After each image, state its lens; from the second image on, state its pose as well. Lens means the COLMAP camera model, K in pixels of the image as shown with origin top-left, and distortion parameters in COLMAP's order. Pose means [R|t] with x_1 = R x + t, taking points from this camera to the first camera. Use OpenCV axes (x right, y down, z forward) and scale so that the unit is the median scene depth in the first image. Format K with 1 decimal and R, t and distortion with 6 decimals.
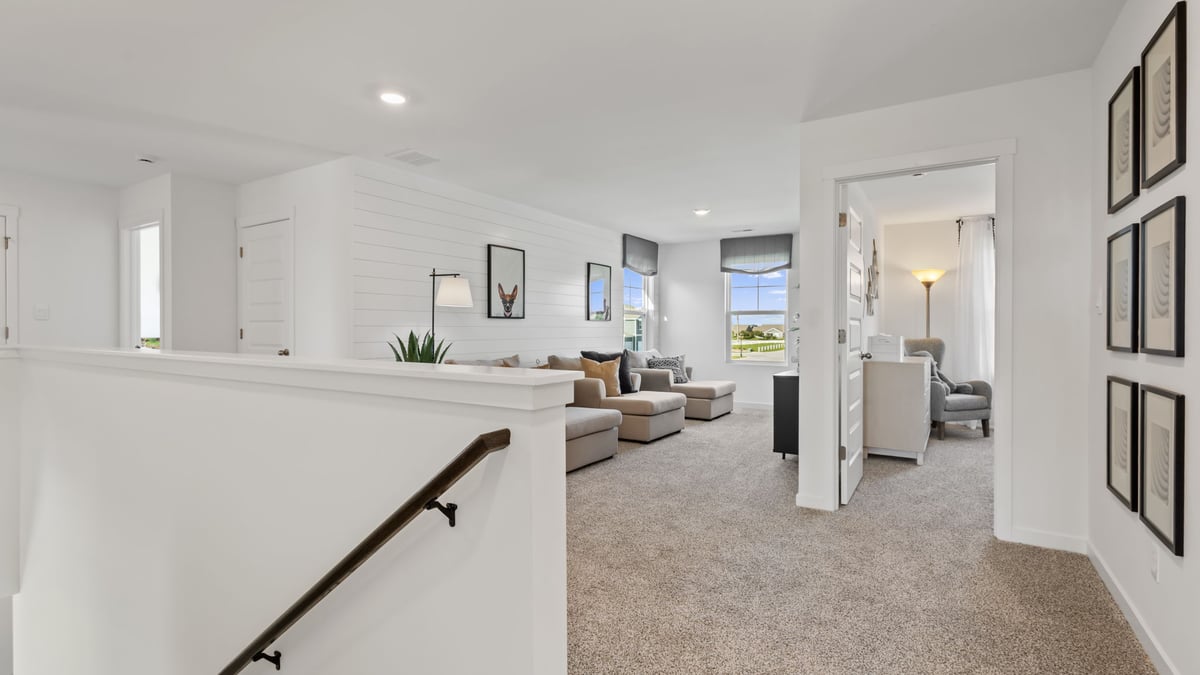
lens RADIAL K [[550.8, 0, 600.0], [0, 550.8, 337.5], [0, 0, 1]] dist [0.000099, -0.000112]
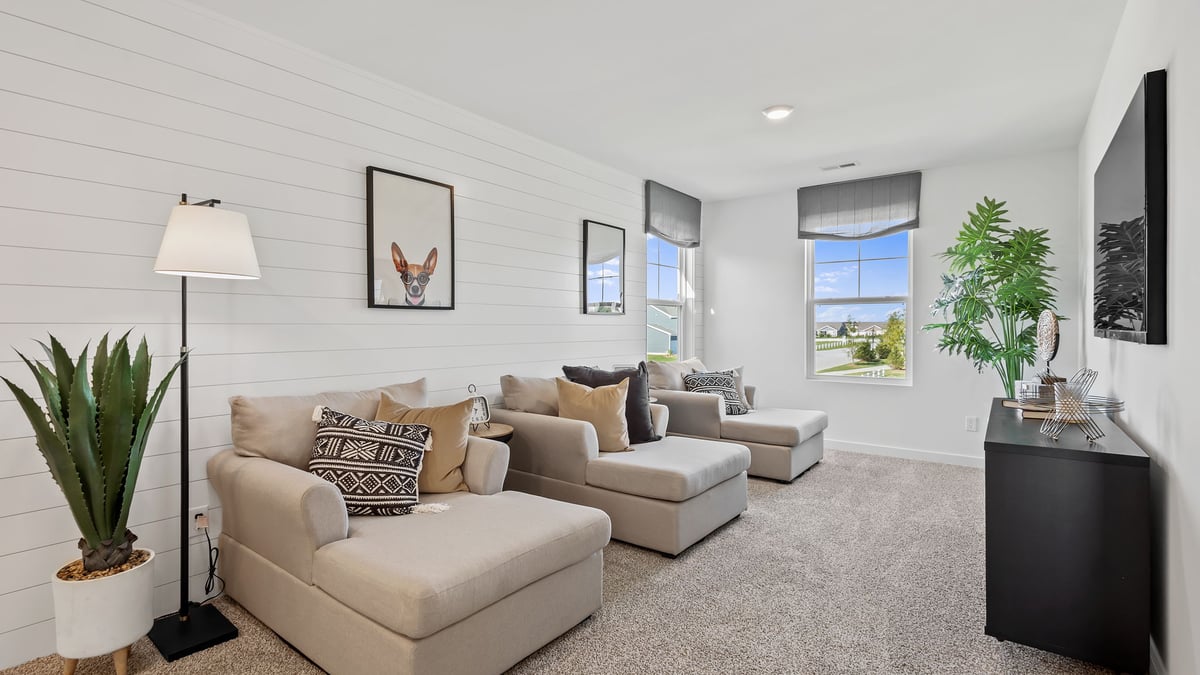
lens RADIAL K [[550.8, 0, 600.0], [0, 550.8, 337.5], [0, 0, 1]] dist [0.000099, -0.000112]
pose [[0.996337, -0.002627, -0.085477, 0.048032], [0.002860, 0.999993, 0.002604, -0.005992], [0.085470, -0.002839, 0.996337, 0.386699]]
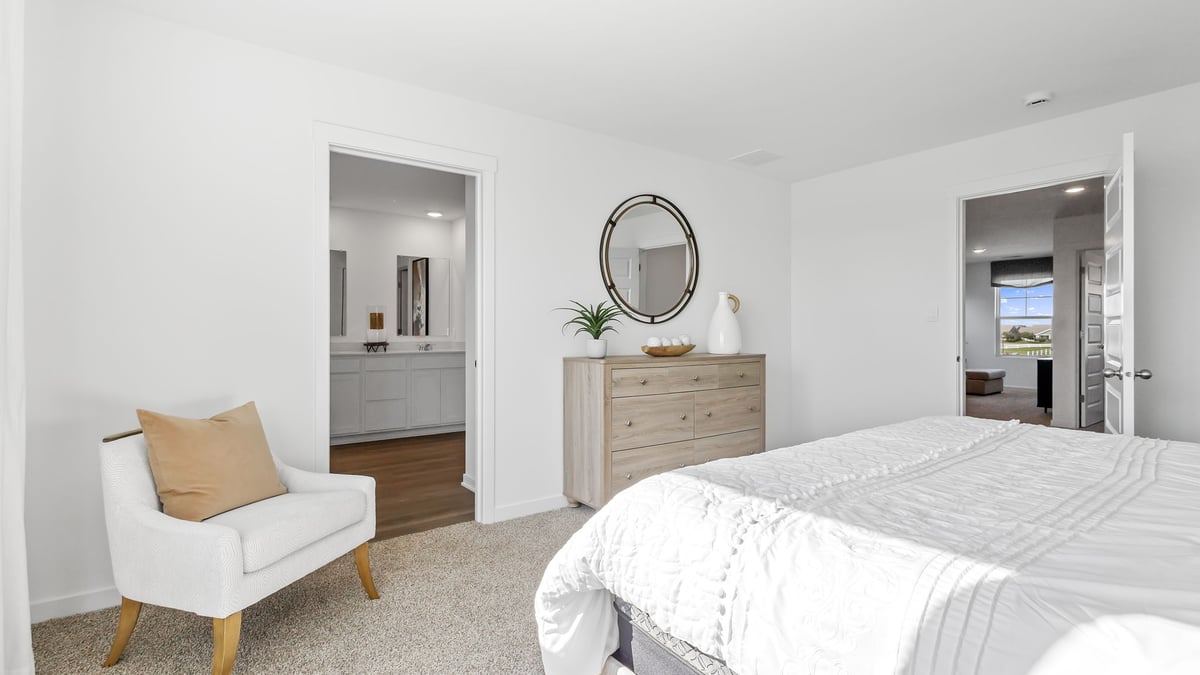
lens RADIAL K [[550.8, 0, 600.0], [0, 550.8, 337.5], [0, 0, 1]] dist [0.000099, -0.000112]
pose [[0.928679, 0.001073, -0.370882, -0.184369], [-0.002459, 0.999992, -0.003263, 0.009082], [0.370875, 0.003942, 0.928674, -0.651012]]
